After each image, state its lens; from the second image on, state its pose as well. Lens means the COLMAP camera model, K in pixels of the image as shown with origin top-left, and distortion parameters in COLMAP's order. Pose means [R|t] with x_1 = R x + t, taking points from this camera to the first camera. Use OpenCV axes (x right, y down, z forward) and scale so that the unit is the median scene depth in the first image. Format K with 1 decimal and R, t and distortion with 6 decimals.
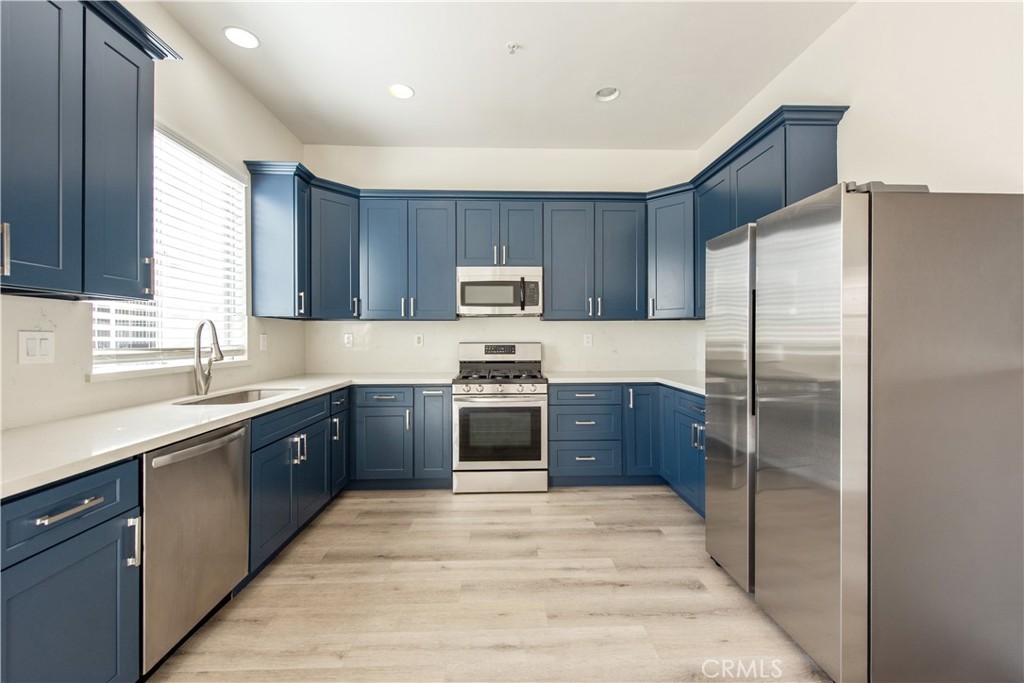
lens RADIAL K [[417.9, 0, 516.7], [0, 417.9, 334.3], [0, 0, 1]] dist [0.006273, -0.001244]
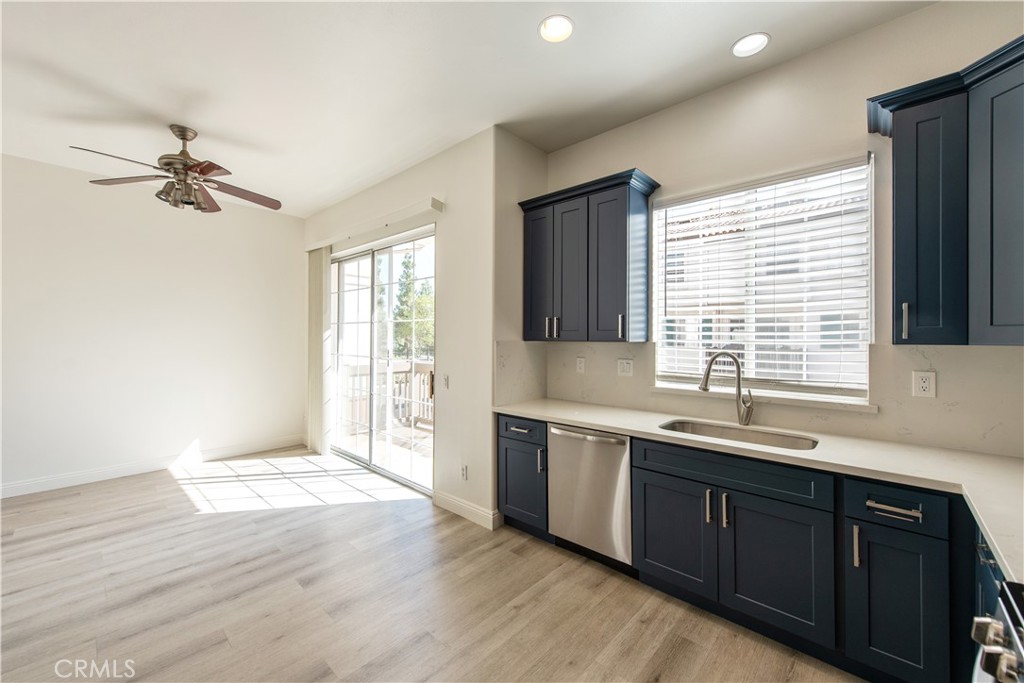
lens RADIAL K [[406.8, 0, 513.0], [0, 406.8, 337.6], [0, 0, 1]] dist [0.008712, -0.002551]
pose [[-0.707905, -0.005742, -0.706284, 0.272722], [0.000334, 0.999964, -0.008464, -0.046038], [0.706307, -0.006228, -0.707878, 1.011764]]
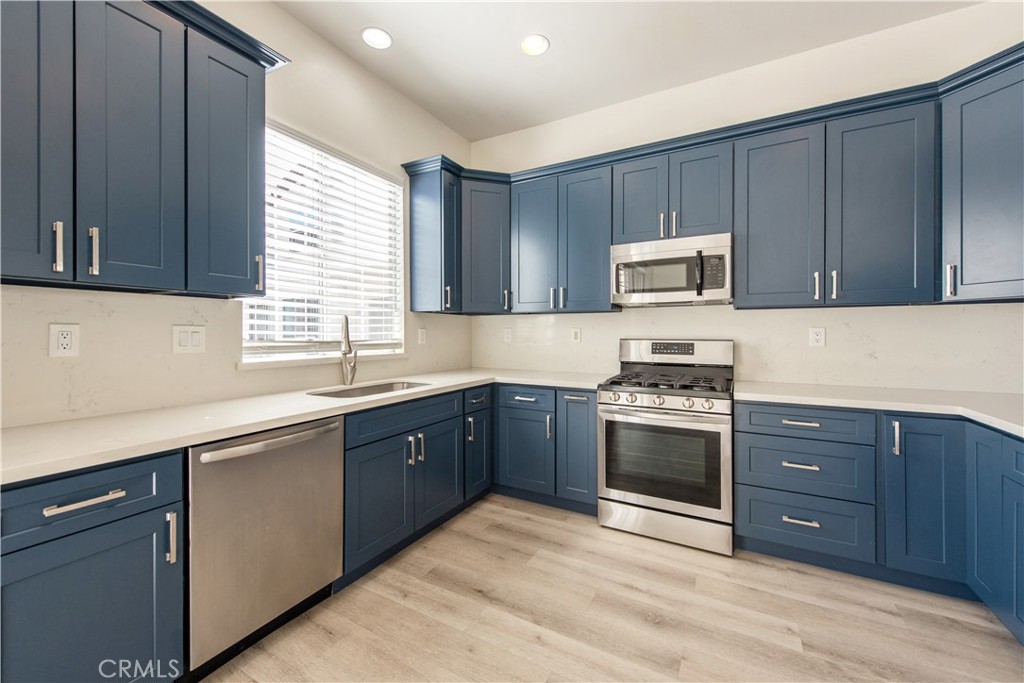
lens RADIAL K [[406.8, 0, 514.5], [0, 406.8, 331.6], [0, 0, 1]] dist [0.008712, -0.002551]
pose [[0.857772, 0.002056, -0.514027, 0.117526], [0.000112, 0.999991, 0.004186, 0.002732], [0.514031, -0.003648, 0.857764, 0.252585]]
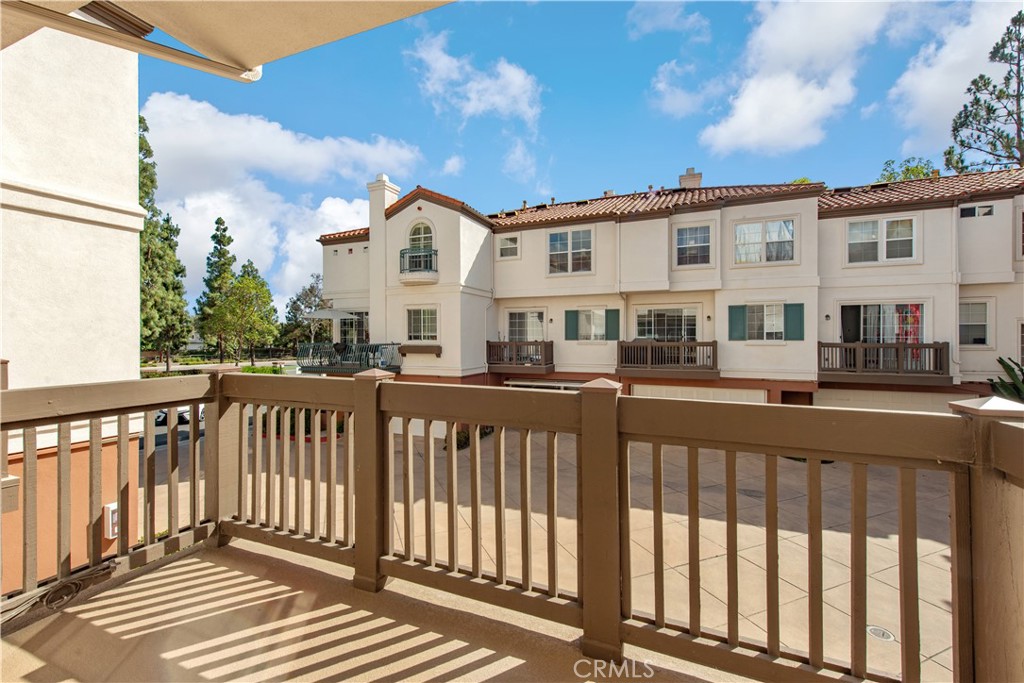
lens RADIAL K [[406.8, 0, 509.1], [0, 406.8, 338.3], [0, 0, 1]] dist [0.008712, -0.002551]
pose [[-0.416444, -0.000454, -0.909161, 0.167672], [0.007468, 0.999964, -0.003920, -0.036978], [0.909131, -0.008422, -0.416426, 0.844705]]
